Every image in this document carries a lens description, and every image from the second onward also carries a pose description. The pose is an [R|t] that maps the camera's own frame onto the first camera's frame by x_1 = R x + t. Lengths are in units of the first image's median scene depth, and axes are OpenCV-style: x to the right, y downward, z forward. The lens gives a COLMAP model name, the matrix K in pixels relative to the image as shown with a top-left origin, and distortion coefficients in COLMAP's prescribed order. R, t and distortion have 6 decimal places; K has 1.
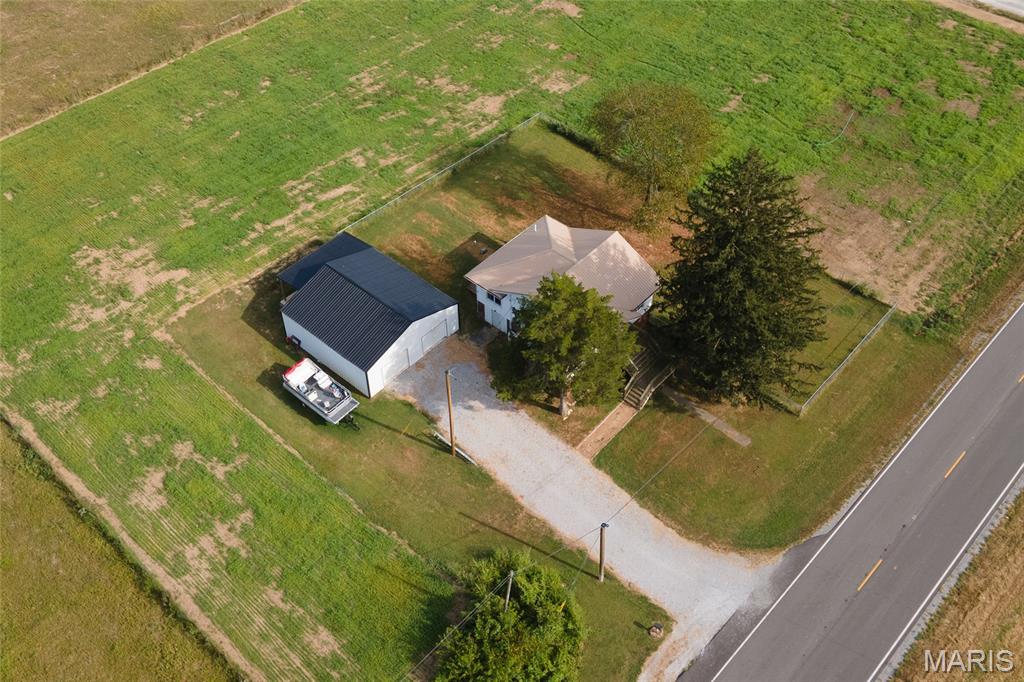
lens RADIAL K [[991.2, 0, 499.0], [0, 991.2, 339.2], [0, 0, 1]] dist [0.036306, -0.023949]
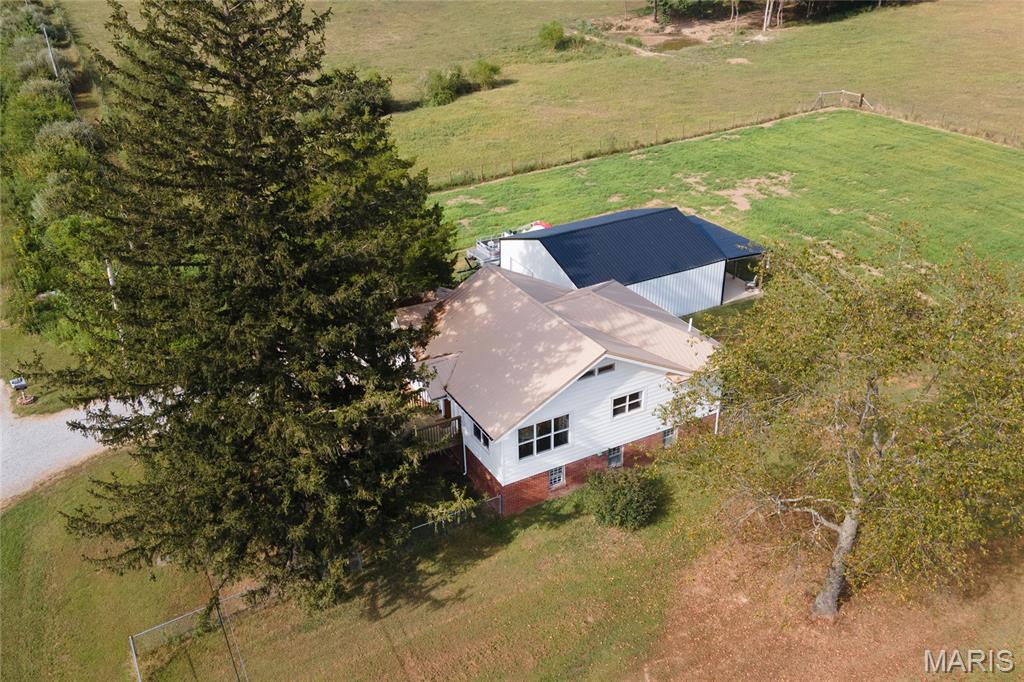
lens RADIAL K [[887.6, 0, 512.0], [0, 887.6, 341.0], [0, 0, 1]] dist [0.021858, 0.020684]
pose [[-0.320709, 0.455138, -0.830659, 0.469474], [-0.681568, 0.498095, 0.536065, -0.296949], [0.657731, 0.738072, 0.150465, 0.852338]]
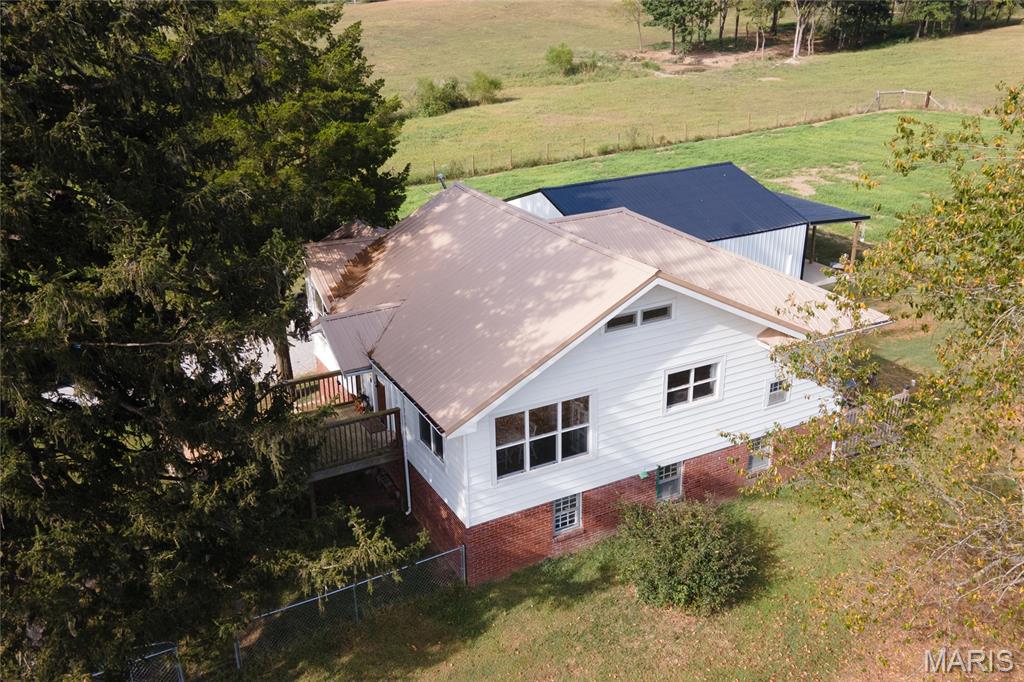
lens RADIAL K [[887.6, 0, 512.0], [0, 887.6, 341.0], [0, 0, 1]] dist [0.021858, 0.020684]
pose [[-0.330911, 0.372158, -0.867177, 0.326343], [-0.679563, 0.543620, 0.492618, -0.178245], [0.654746, 0.752314, 0.073015, 0.919408]]
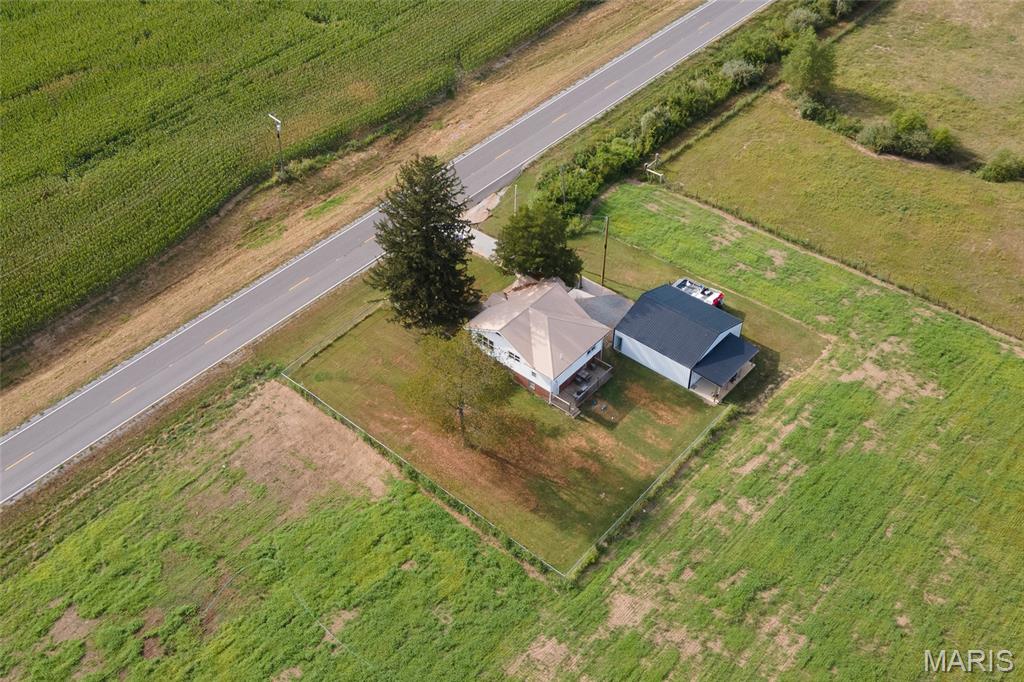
lens RADIAL K [[1078.4, 0, 497.6], [0, 1078.4, 341.9], [0, 0, 1]] dist [0.096388, -0.294721]
pose [[-0.999425, 0.033803, -0.002700, 0.118385], [-0.002873, -0.005079, 0.999983, -1.451277], [0.033789, 0.999416, 0.005173, 0.954031]]
